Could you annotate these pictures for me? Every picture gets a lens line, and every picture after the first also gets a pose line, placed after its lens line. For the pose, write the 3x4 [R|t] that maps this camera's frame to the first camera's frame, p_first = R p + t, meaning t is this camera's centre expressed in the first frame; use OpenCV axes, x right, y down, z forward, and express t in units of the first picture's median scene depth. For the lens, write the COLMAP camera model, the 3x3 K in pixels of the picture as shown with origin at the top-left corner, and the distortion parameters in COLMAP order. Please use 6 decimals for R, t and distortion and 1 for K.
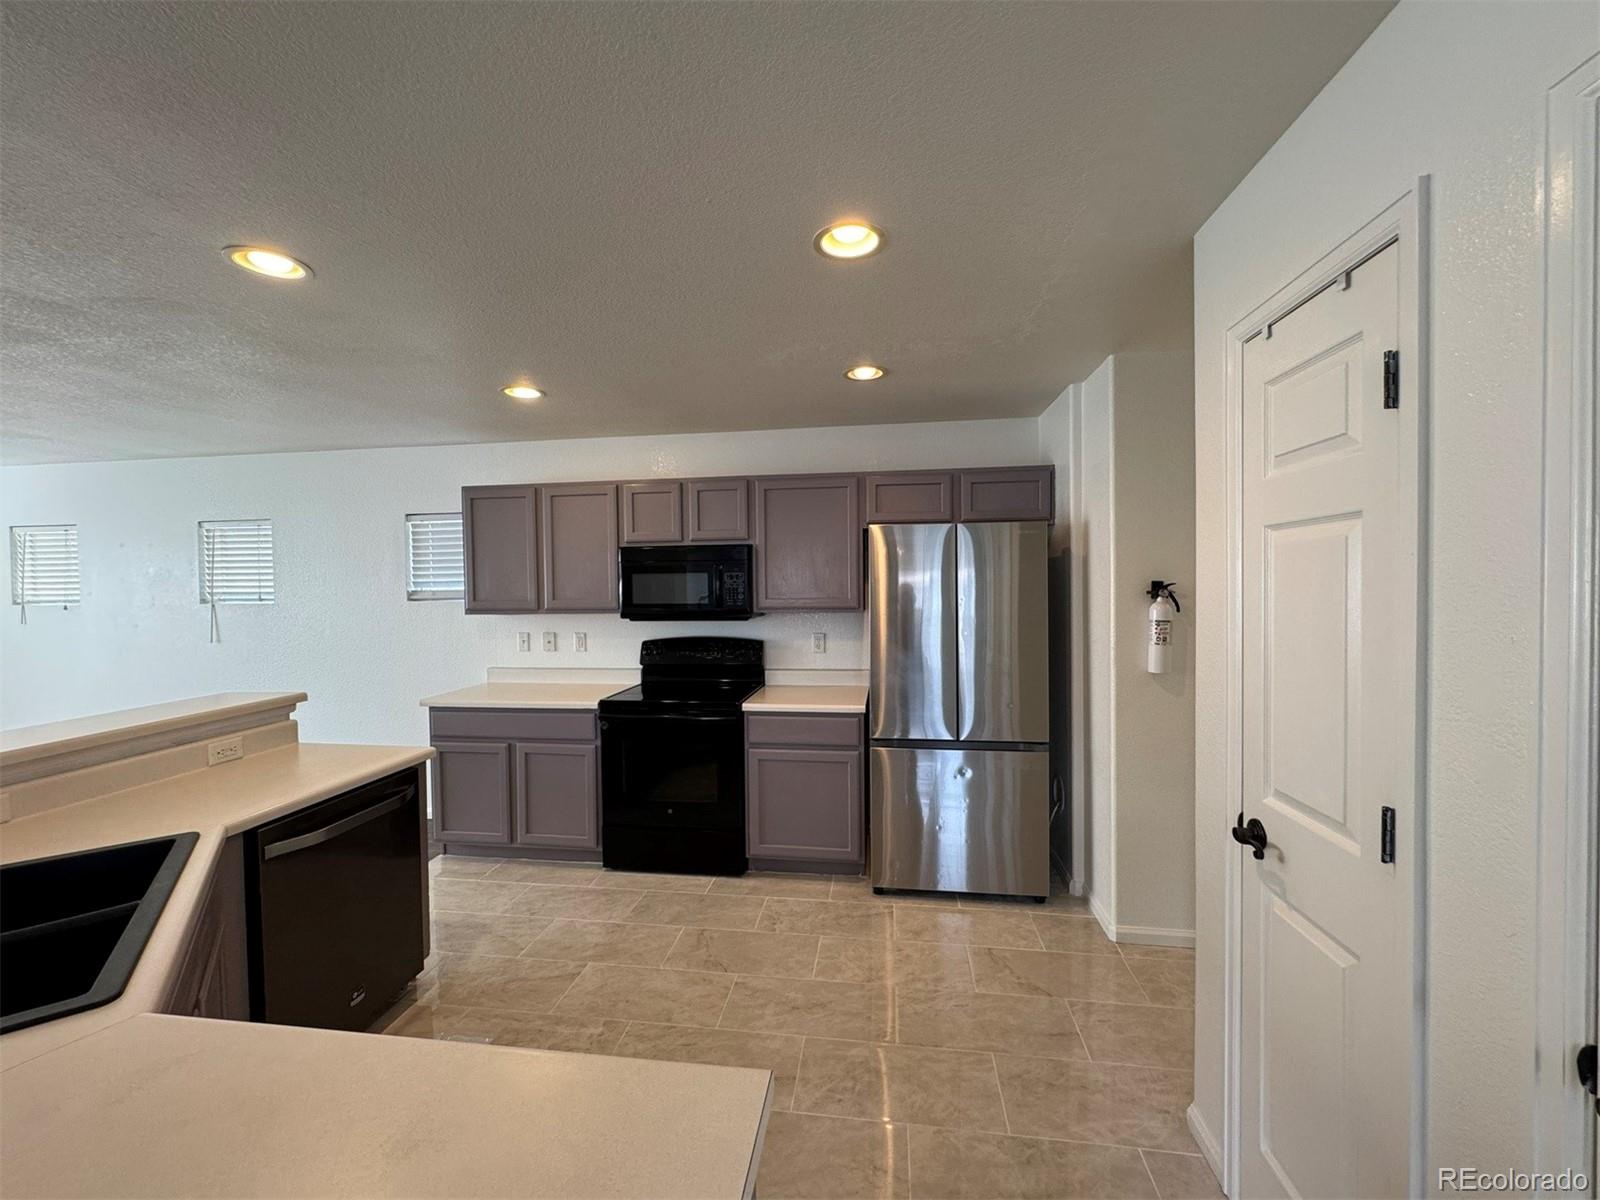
lens RADIAL K [[640.0, 0, 797.6], [0, 640.0, 604.3], [0, 0, 1]] dist [-0.004748, 0.000413]
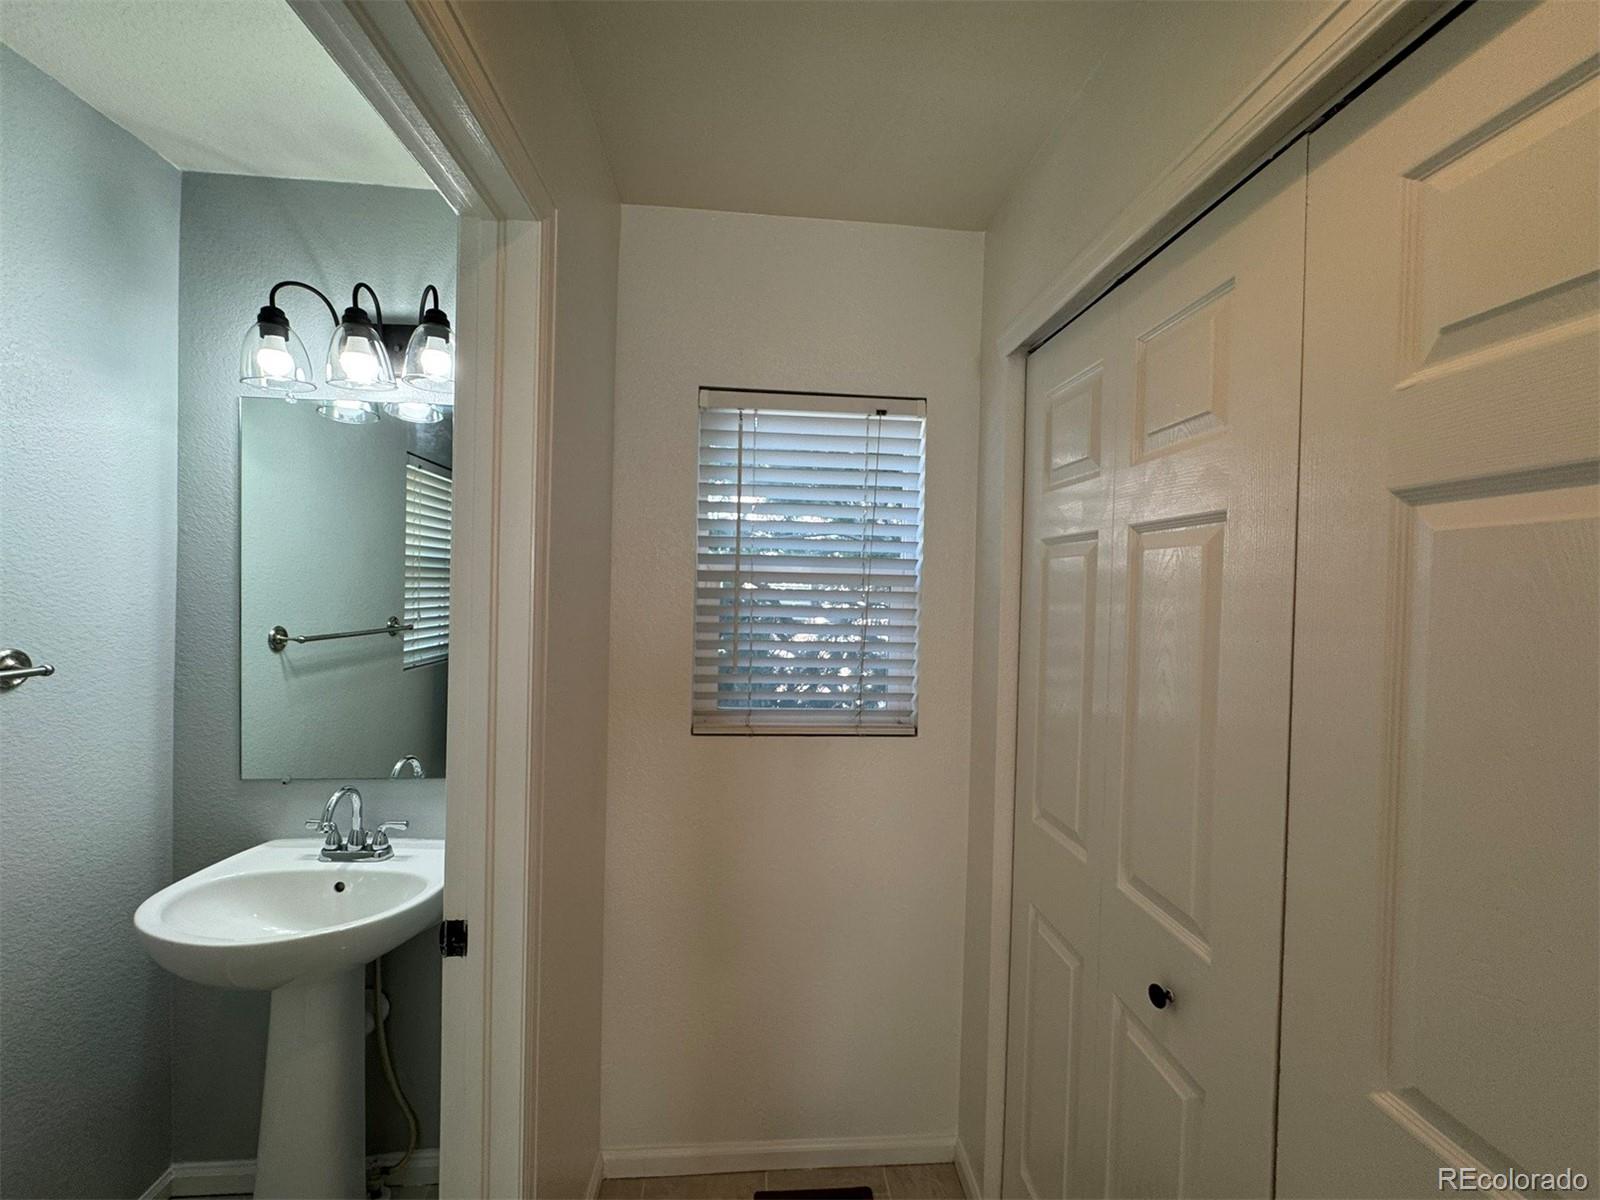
lens RADIAL K [[640.0, 0, 803.0], [0, 640.0, 610.1], [0, 0, 1]] dist [-0.004748, 0.000413]
pose [[0.937235, 0.012134, 0.348488, 0.123427], [-0.004640, 0.999740, -0.022331, -0.022135], [-0.348668, 0.019313, 0.937047, 0.426405]]
